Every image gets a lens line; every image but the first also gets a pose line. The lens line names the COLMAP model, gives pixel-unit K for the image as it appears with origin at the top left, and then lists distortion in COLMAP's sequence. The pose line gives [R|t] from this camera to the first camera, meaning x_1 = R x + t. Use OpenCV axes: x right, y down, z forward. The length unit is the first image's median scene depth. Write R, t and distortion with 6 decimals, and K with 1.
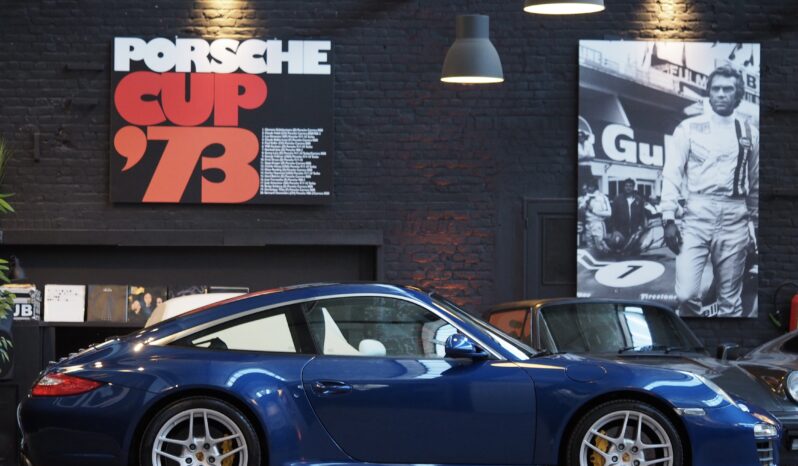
lens RADIAL K [[2772.7, 0, 399.0], [0, 2772.7, 233.0], [0, 0, 1]] dist [0.010423, 2.859796]
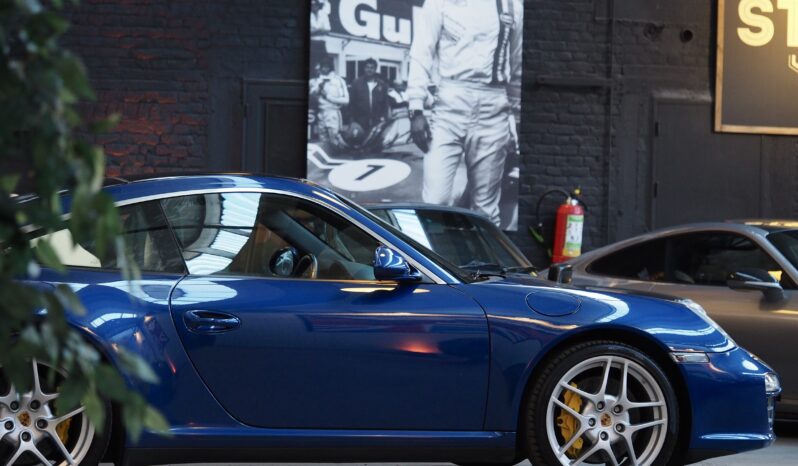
lens RADIAL K [[2772.7, 0, 399.0], [0, 2772.7, 233.0], [0, 0, 1]] dist [0.010423, 2.859796]
pose [[0.975353, 0.016168, 0.220057, -0.087635], [-0.023087, 0.999316, 0.028904, 0.007952], [-0.219439, -0.033272, 0.975059, 0.201094]]
